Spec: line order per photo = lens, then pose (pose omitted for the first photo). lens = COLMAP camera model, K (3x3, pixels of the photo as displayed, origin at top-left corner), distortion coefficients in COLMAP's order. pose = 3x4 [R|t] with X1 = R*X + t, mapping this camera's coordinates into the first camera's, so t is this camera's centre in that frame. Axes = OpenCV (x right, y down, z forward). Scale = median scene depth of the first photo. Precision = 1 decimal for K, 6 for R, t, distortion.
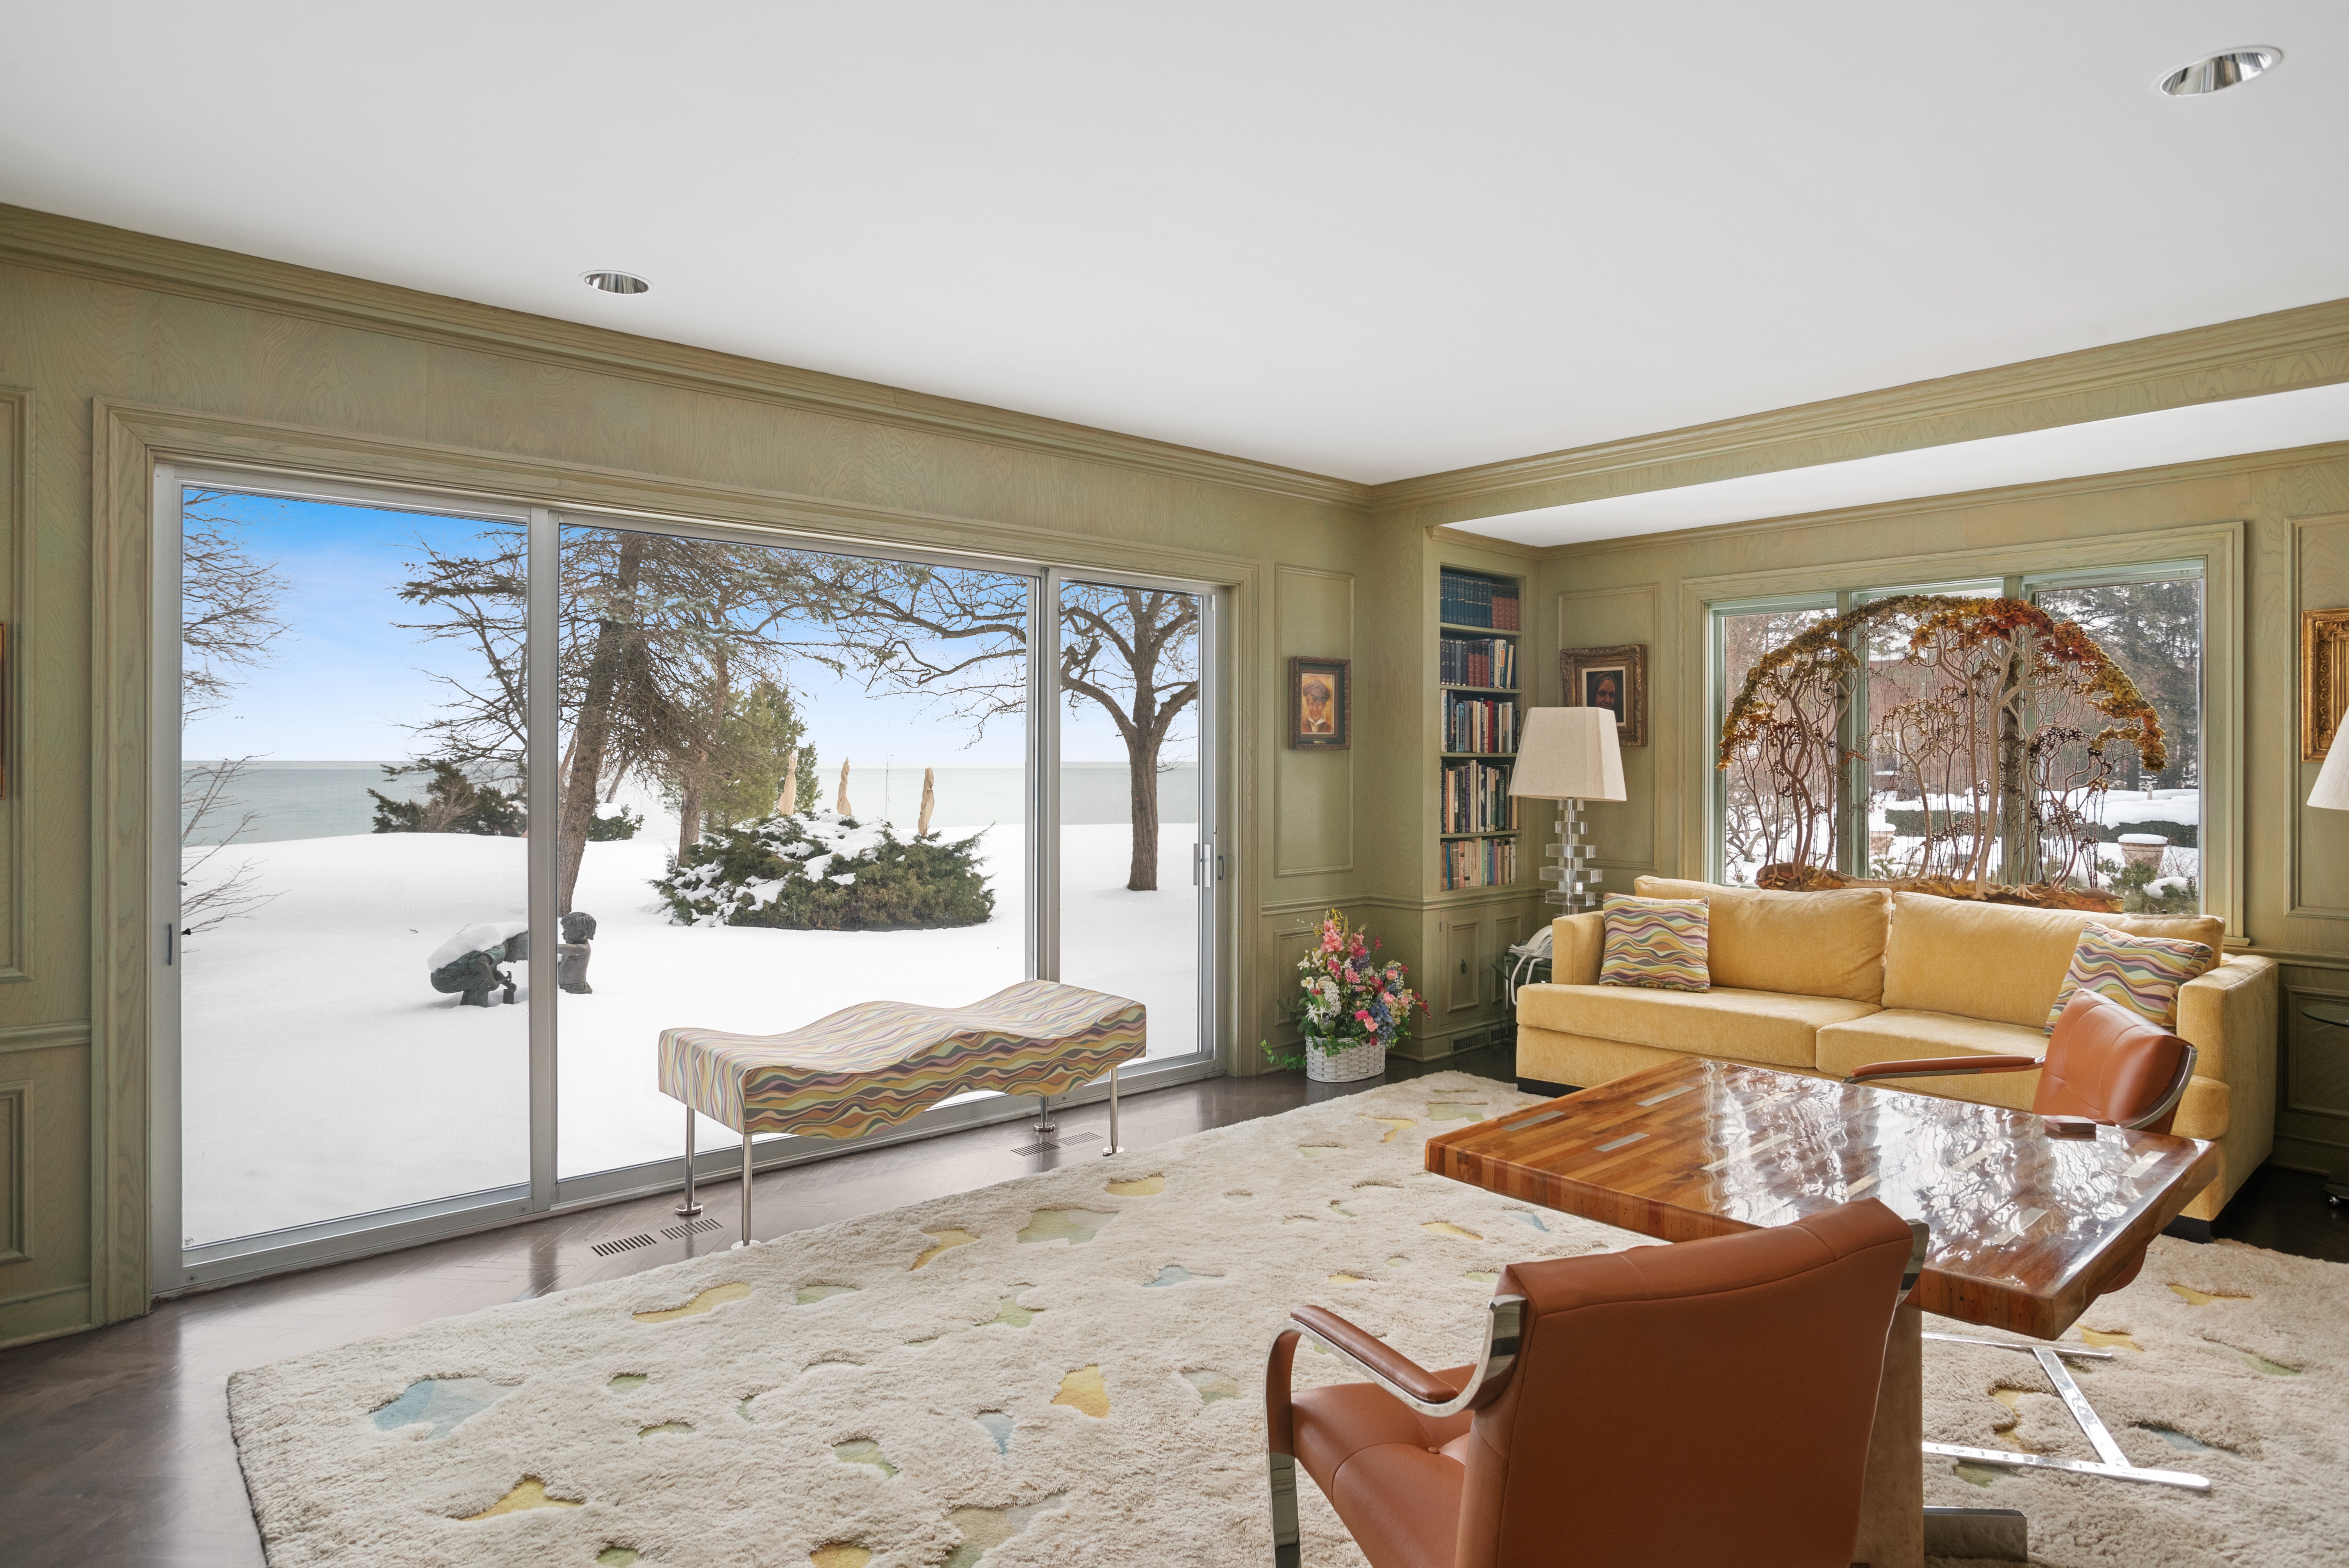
lens RADIAL K [[1341.3, 0, 1174.5], [0, 1341.3, 784.0], [0, 0, 1]] dist [-0.001016, 0.000060]
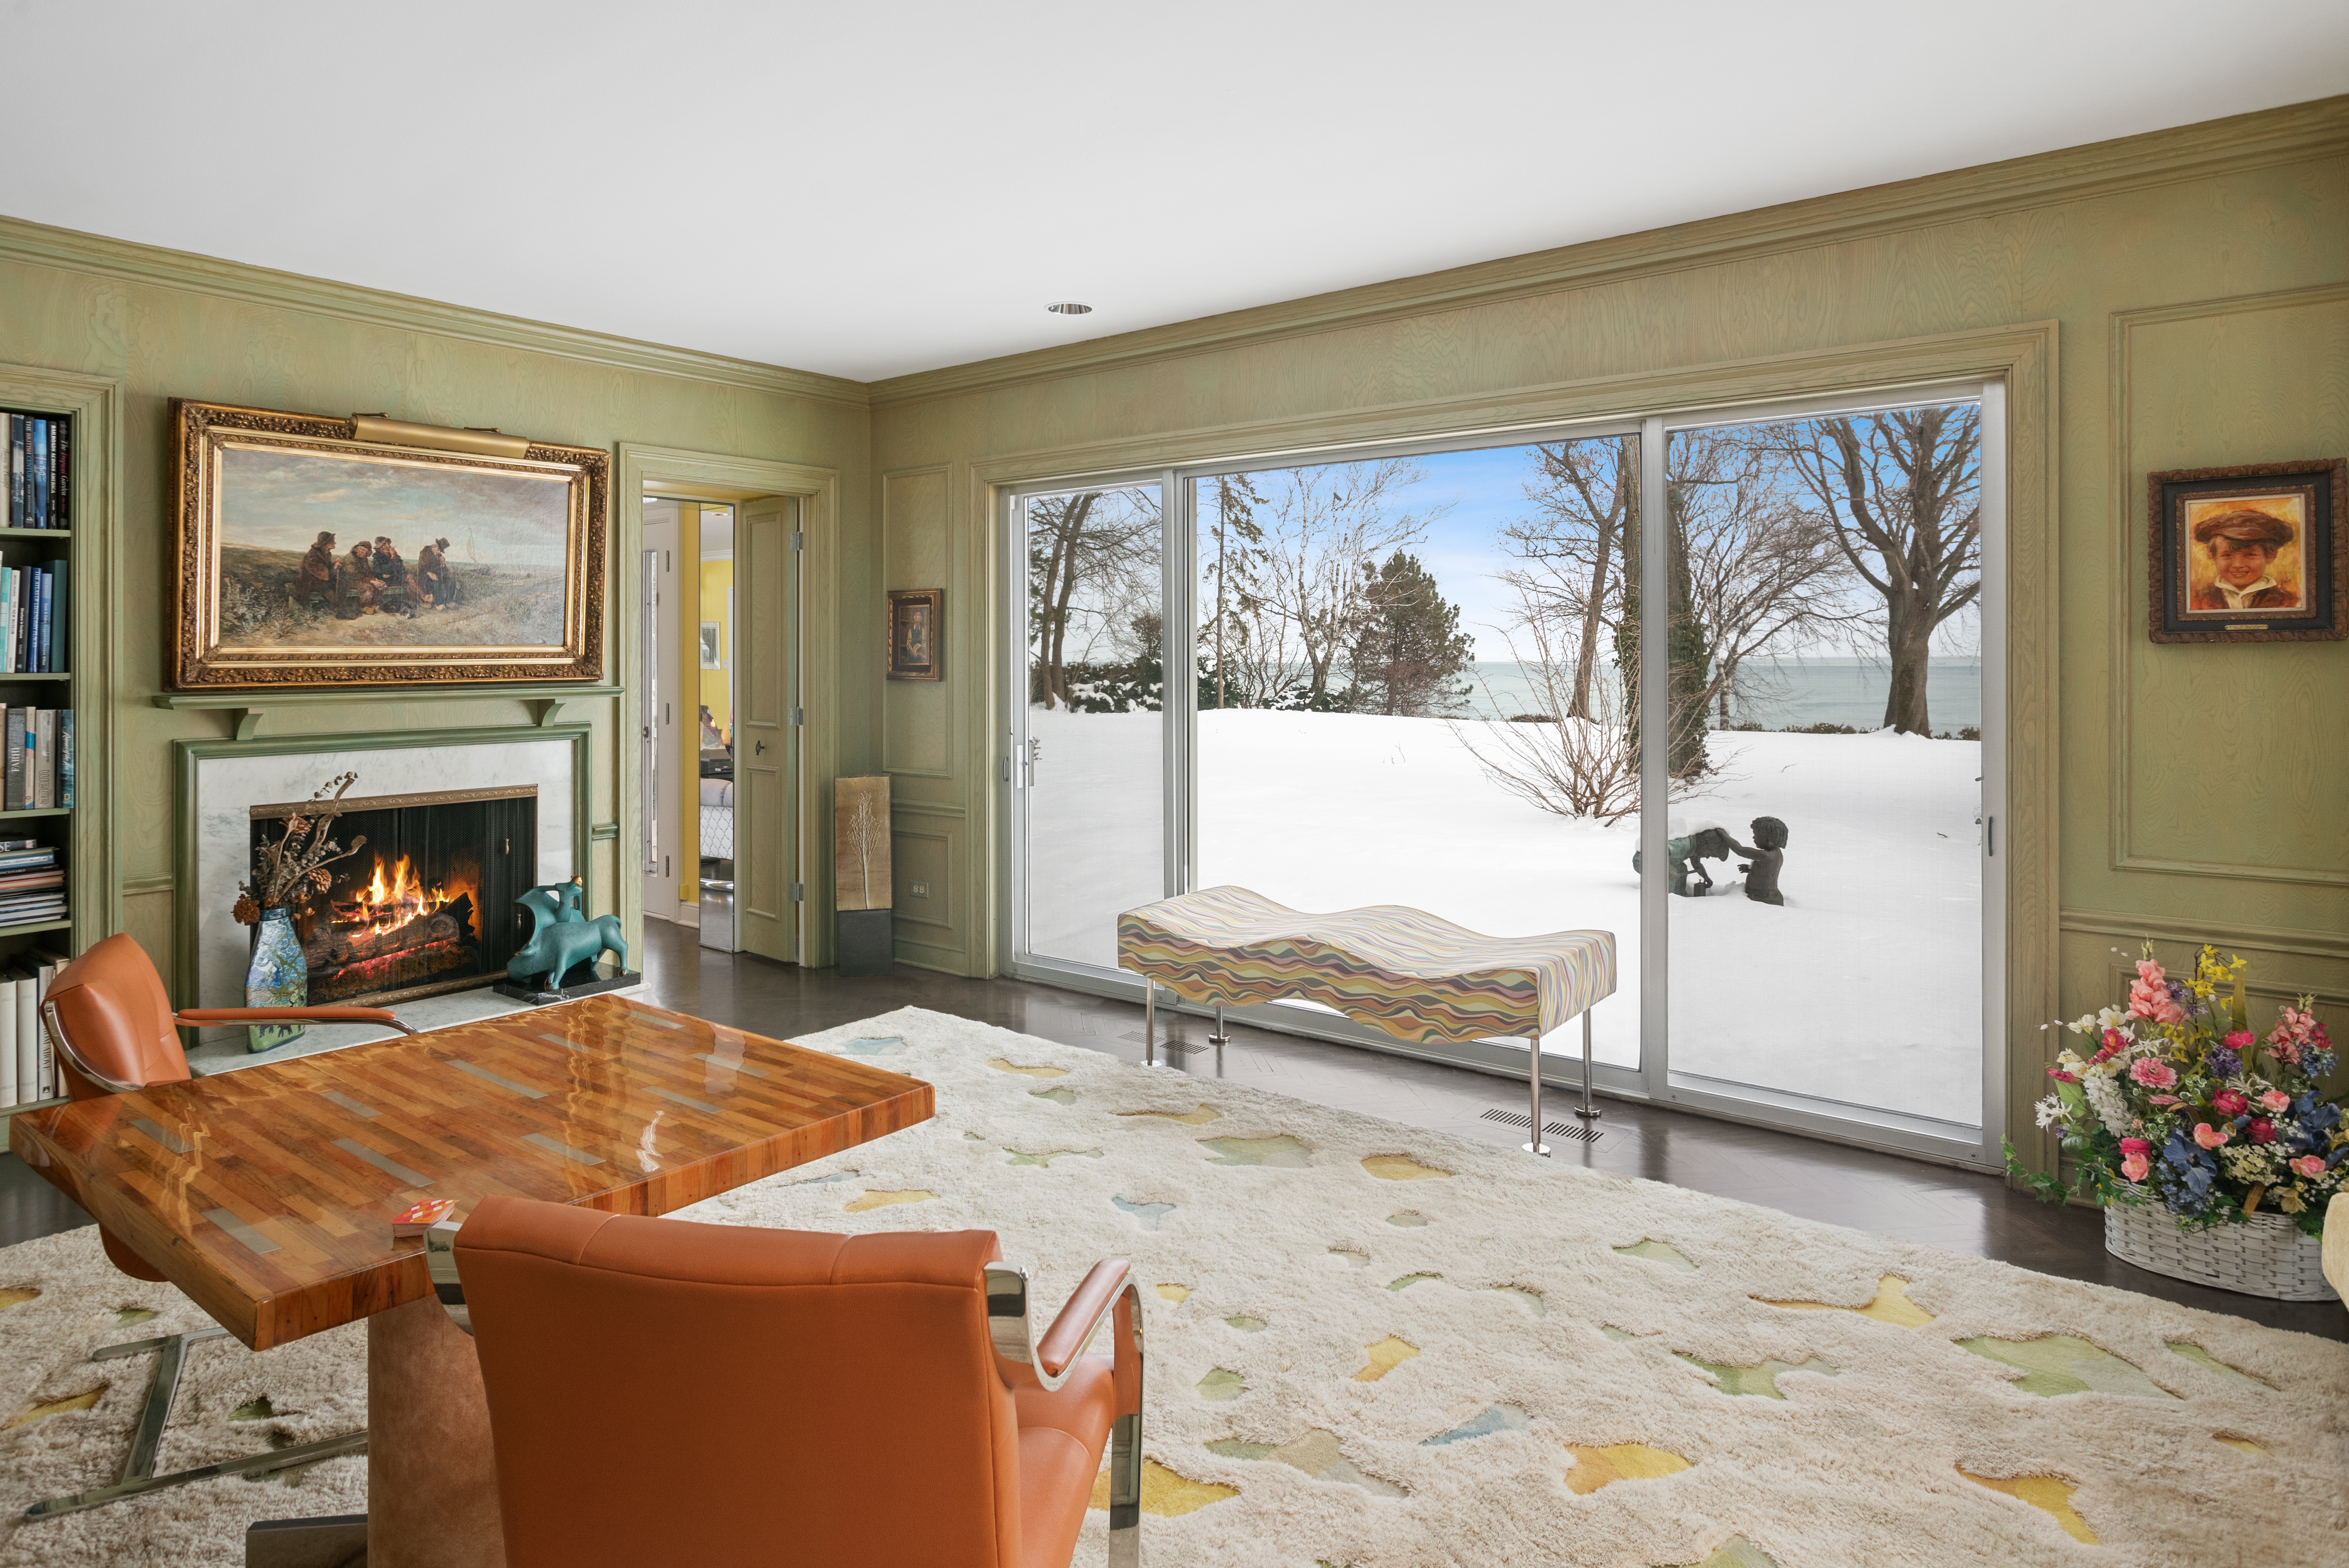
lens RADIAL K [[1391.5, 0, 1172.4], [0, 1391.5, 663.4], [0, 0, 1]] dist [0.000834, 0.000464]
pose [[0.170584, 0.006512, -0.985322, 0.757806], [-0.014218, 0.999890, 0.004147, -0.017878], [0.985240, 0.013302, 0.170658, 0.662664]]
